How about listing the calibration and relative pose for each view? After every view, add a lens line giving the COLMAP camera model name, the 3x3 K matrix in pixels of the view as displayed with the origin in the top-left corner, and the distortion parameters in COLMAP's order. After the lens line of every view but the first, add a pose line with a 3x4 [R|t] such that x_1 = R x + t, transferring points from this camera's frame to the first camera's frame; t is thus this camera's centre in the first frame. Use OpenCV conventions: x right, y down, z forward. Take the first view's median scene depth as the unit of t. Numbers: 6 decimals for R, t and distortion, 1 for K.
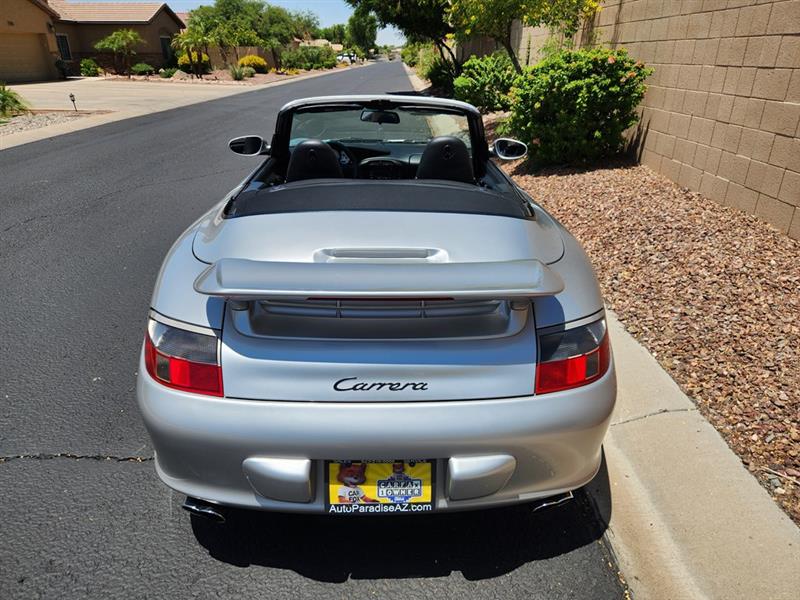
lens RADIAL K [[545.5, 0, 398.8], [0, 545.5, 295.2], [0, 0, 1]] dist [0.068909, -0.057498]
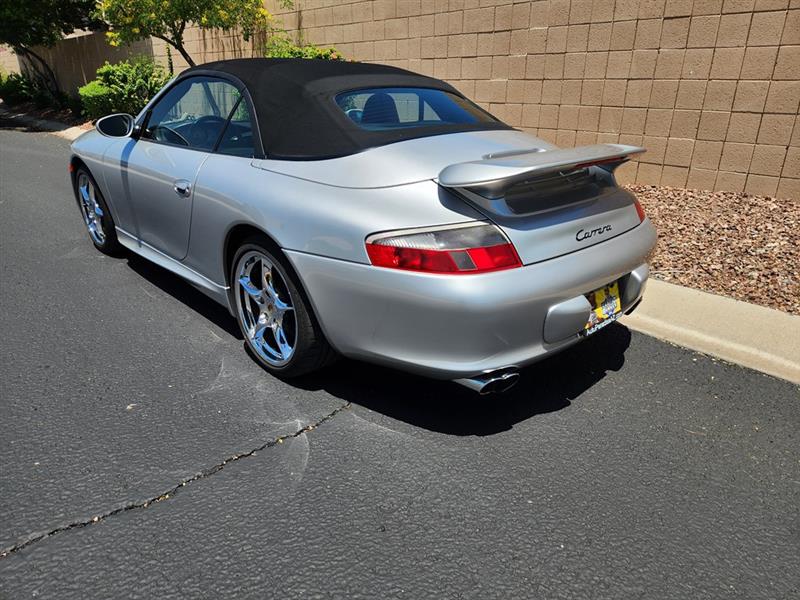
lens RADIAL K [[541.7, 0, 399.5], [0, 541.7, 303.0], [0, 0, 1]] dist [0.065432, -0.048344]
pose [[0.746865, -0.255193, 0.614059, -0.227746], [0.268747, 0.960494, 0.072295, 0.018756], [-0.608249, 0.111032, 0.785942, 0.042753]]
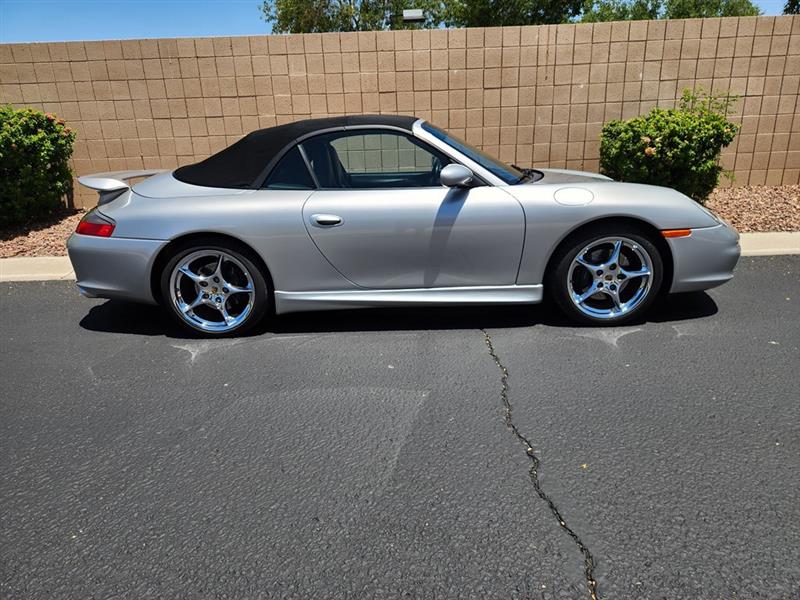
lens RADIAL K [[545.5, 0, 398.8], [0, 545.5, 295.2], [0, 0, 1]] dist [0.068909, -0.057498]
pose [[-0.009495, -0.294191, 0.955699, -0.487234], [0.435296, 0.859218, 0.268816, -0.077181], [-0.900237, 0.418565, 0.119902, 0.258414]]
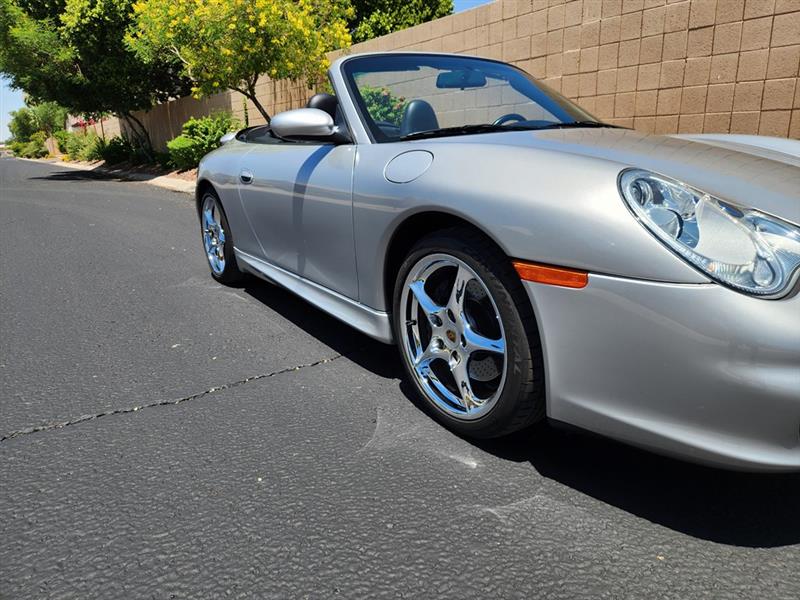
lens RADIAL K [[545.5, 0, 398.8], [0, 545.5, 295.2], [0, 0, 1]] dist [0.068909, -0.057498]
pose [[0.818261, -0.187962, 0.543249, -0.234080], [0.264776, 0.962052, -0.065949, 0.074386], [-0.510238, 0.197803, 0.836977, 0.011308]]
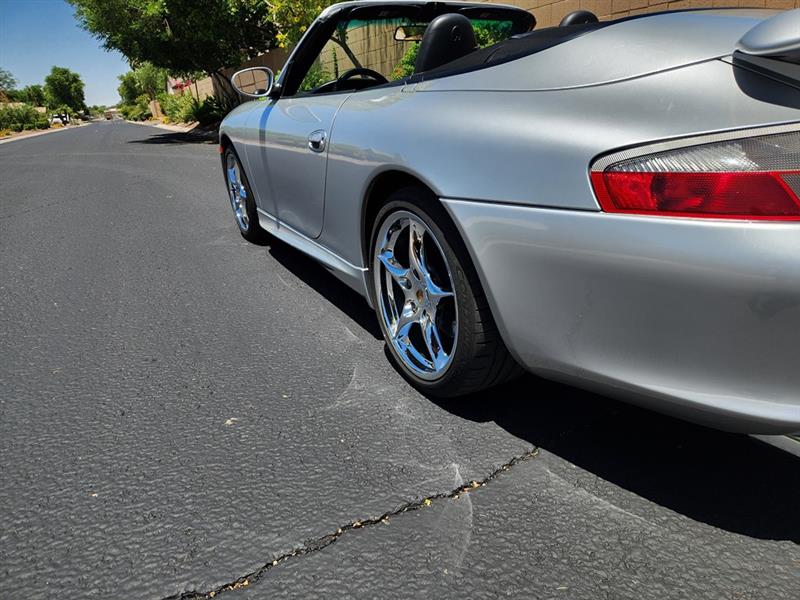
lens RADIAL K [[544.8, 0, 399.1], [0, 544.8, 303.5], [0, 0, 1]] dist [0.072075, -0.060353]
pose [[0.894445, -0.215694, 0.391720, -0.190466], [0.241581, 0.970225, -0.017383, 0.027983], [-0.376307, 0.110180, 0.919920, 0.125708]]
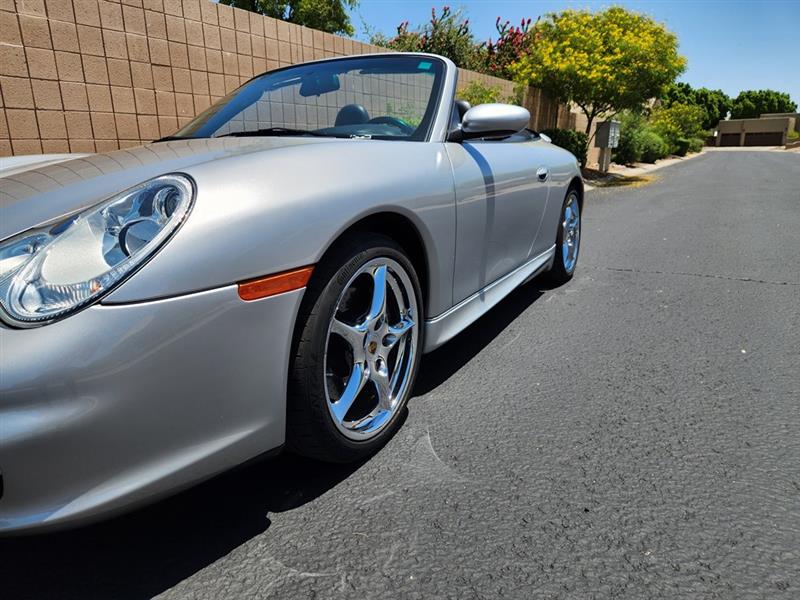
lens RADIAL K [[545.5, 0, 398.8], [0, 545.5, 295.2], [0, 0, 1]] dist [0.068909, -0.057498]
pose [[-0.862876, -0.112405, 0.492757, -0.209799], [0.222707, 0.790640, 0.570343, -0.205016], [-0.453703, 0.601876, -0.657191, 0.655333]]
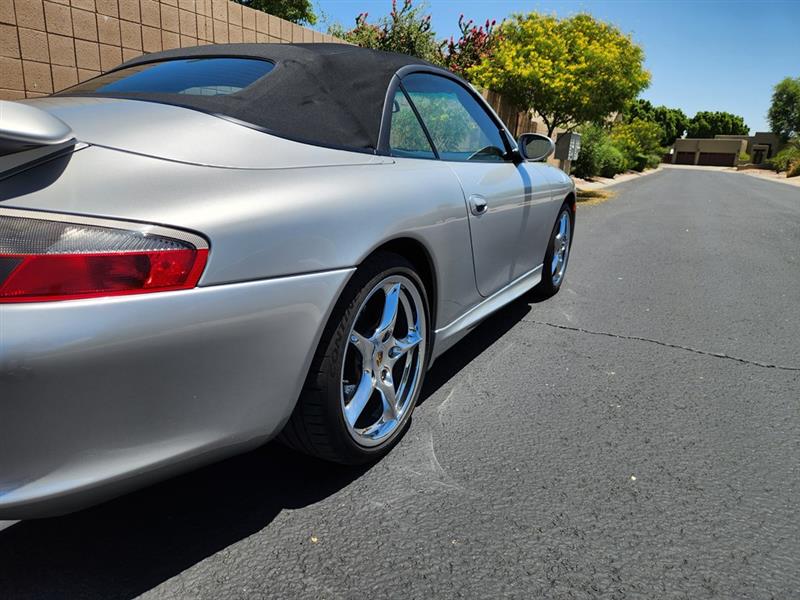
lens RADIAL K [[536.3, 0, 392.3], [0, 536.3, 298.7], [0, 0, 1]] dist [0.067585, -0.051674]
pose [[-0.882922, -0.161426, 0.440897, -0.194039], [0.151018, 0.791501, 0.592216, -0.158759], [-0.444570, 0.589464, -0.674456, 0.533910]]
